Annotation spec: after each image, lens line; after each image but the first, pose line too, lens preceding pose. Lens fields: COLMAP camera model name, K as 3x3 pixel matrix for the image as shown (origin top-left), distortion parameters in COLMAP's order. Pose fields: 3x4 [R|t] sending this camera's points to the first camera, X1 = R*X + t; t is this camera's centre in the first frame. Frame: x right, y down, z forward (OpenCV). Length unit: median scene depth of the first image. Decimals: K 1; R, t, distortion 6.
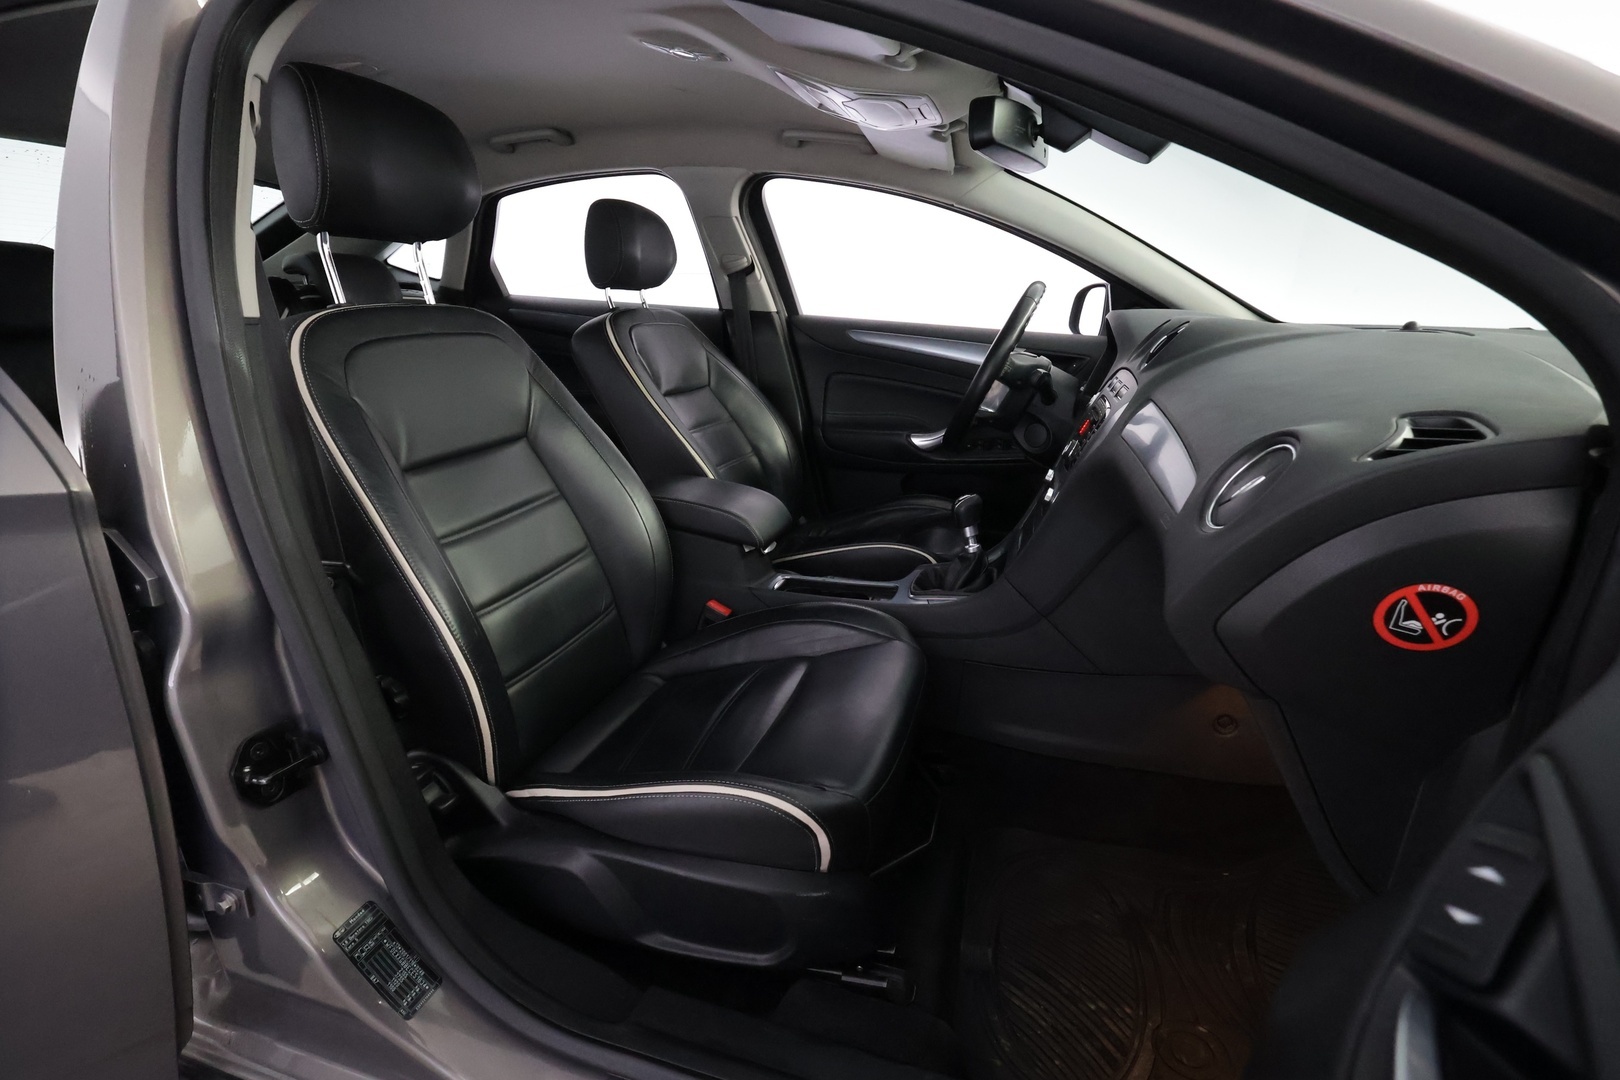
lens RADIAL K [[750.8, 0, 812.6], [0, 750.8, 539.4], [0, 0, 1]] dist [-0.005838, 0.000689]
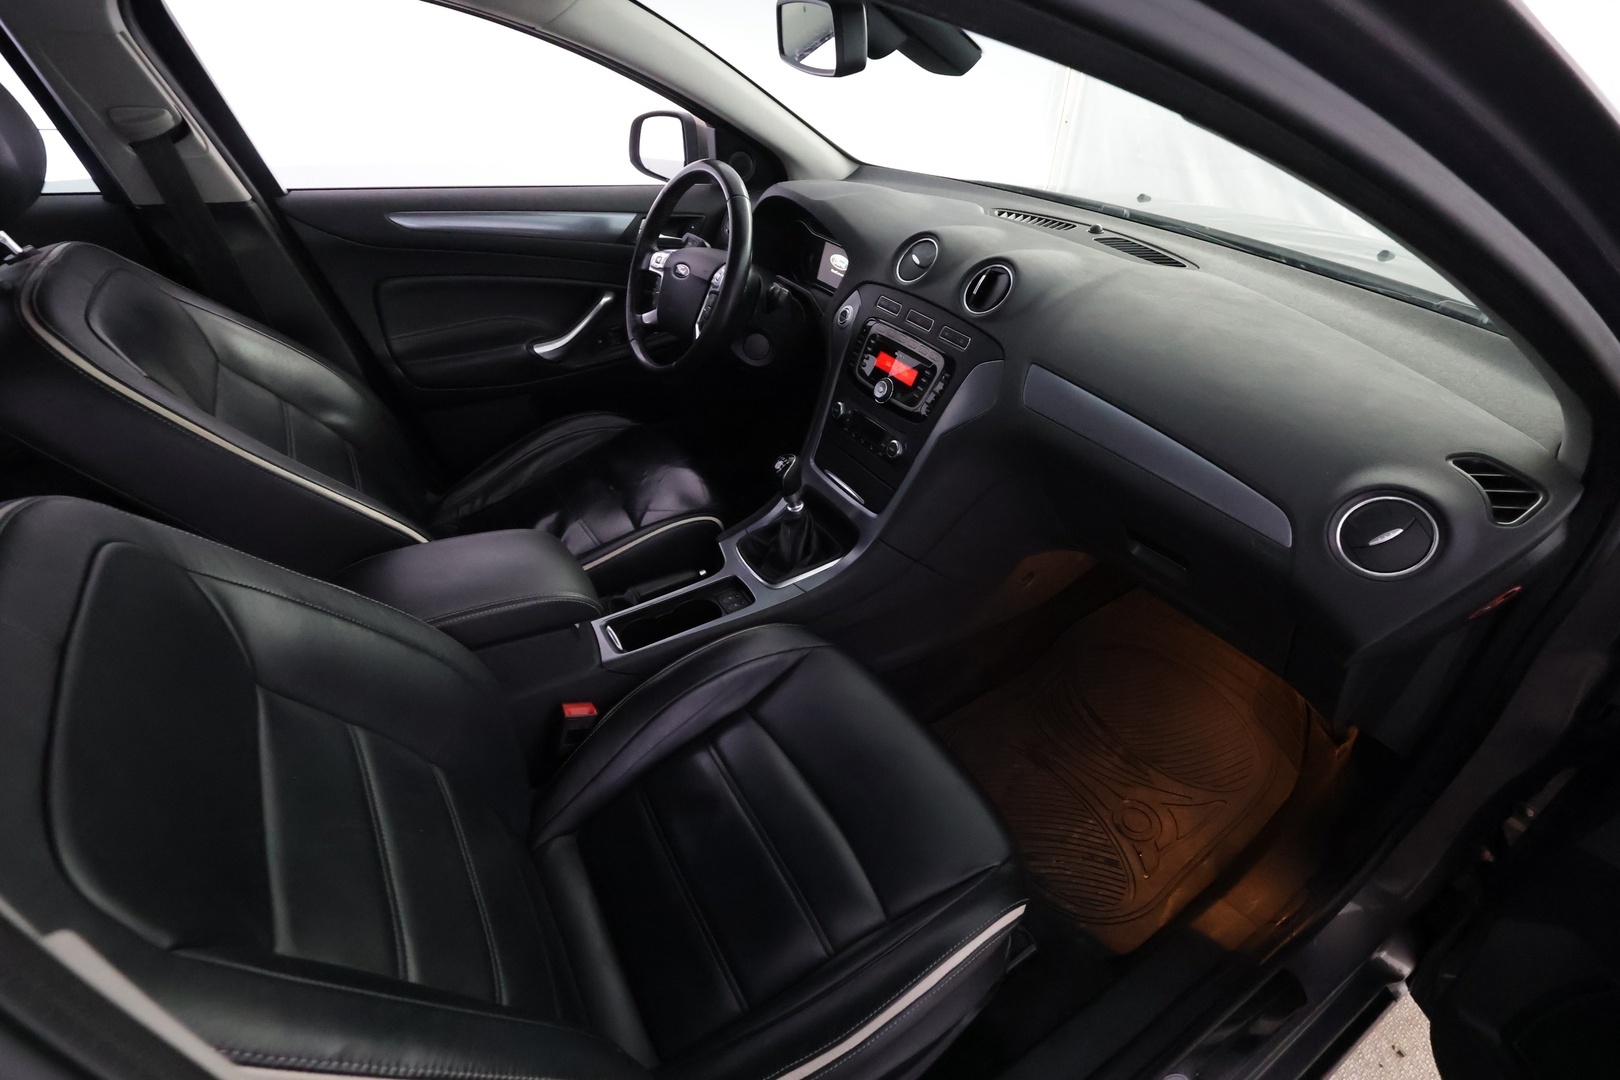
lens RADIAL K [[750.8, 0, 812.6], [0, 750.8, 539.4], [0, 0, 1]] dist [-0.005838, 0.000689]
pose [[0.666353, -0.423463, 0.613720, -0.375307], [0.199186, 0.894265, 0.400769, -0.334058], [-0.718539, -0.144809, 0.680244, 0.355696]]
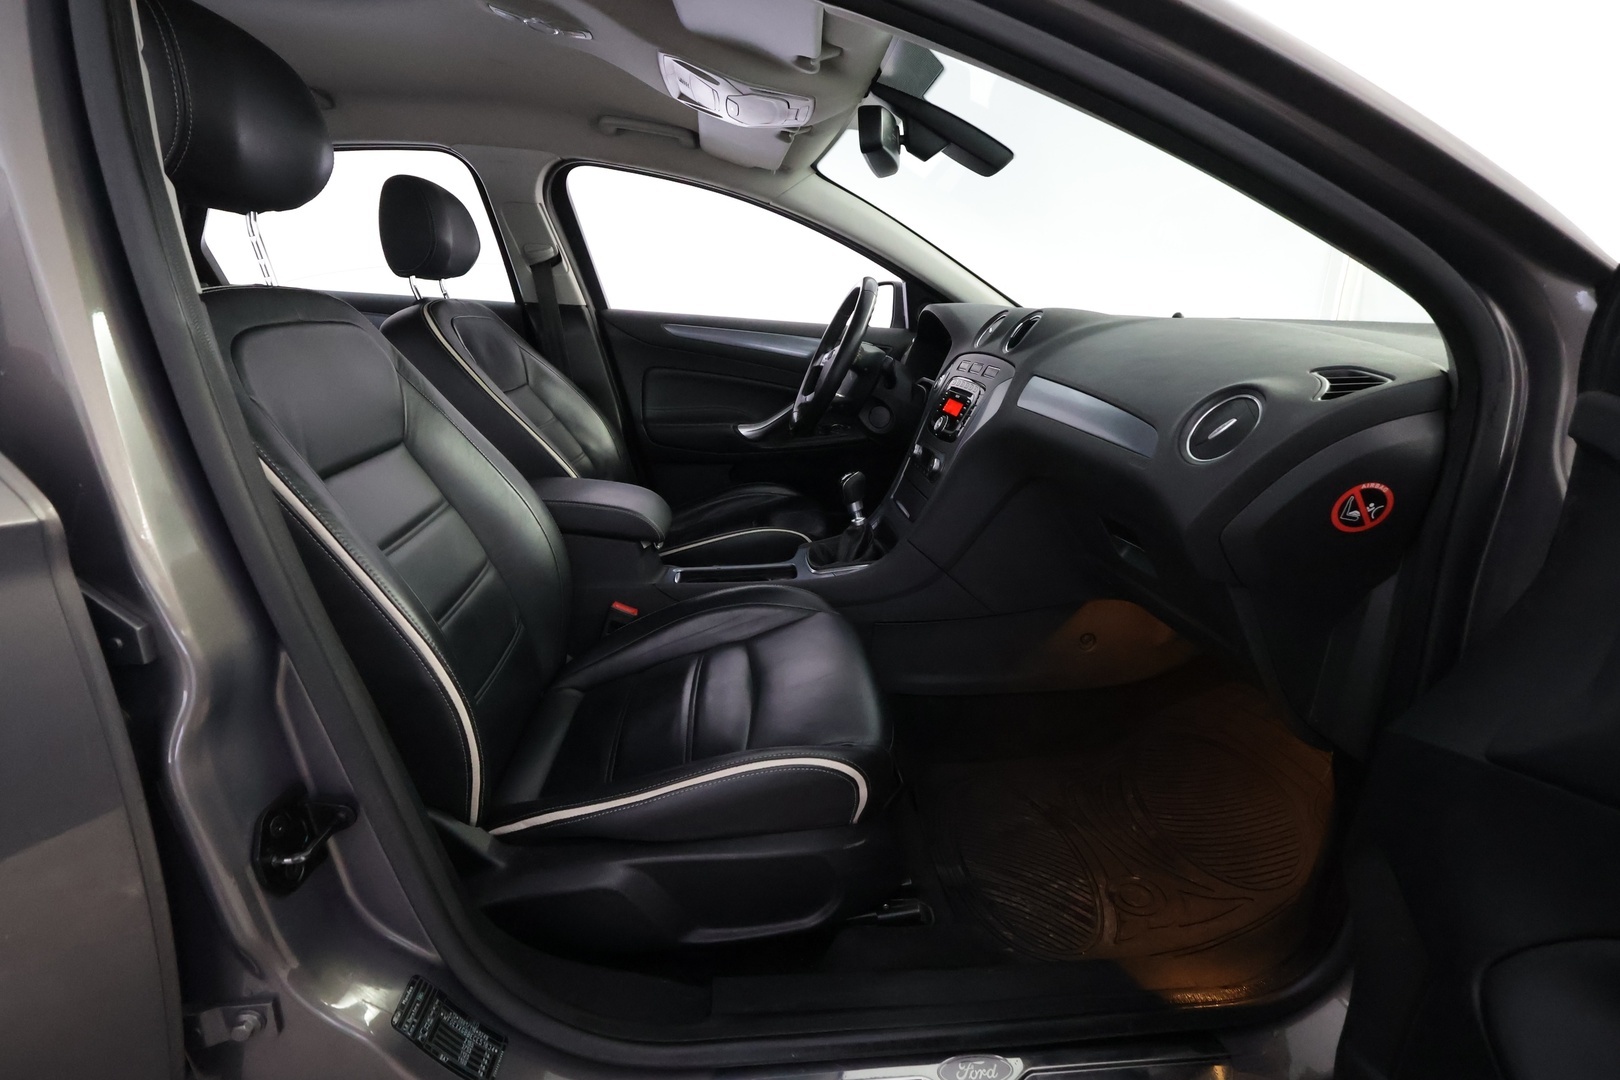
lens RADIAL K [[748.5, 0, 810.0], [0, 748.5, 540.0], [0, 0, 1]] dist [-0.002016, -0.000066]
pose [[0.928130, -0.105412, 0.357019, -0.249706], [0.105141, 0.994252, 0.020227, 0.009466], [-0.357099, 0.018764, 0.933878, 0.014957]]
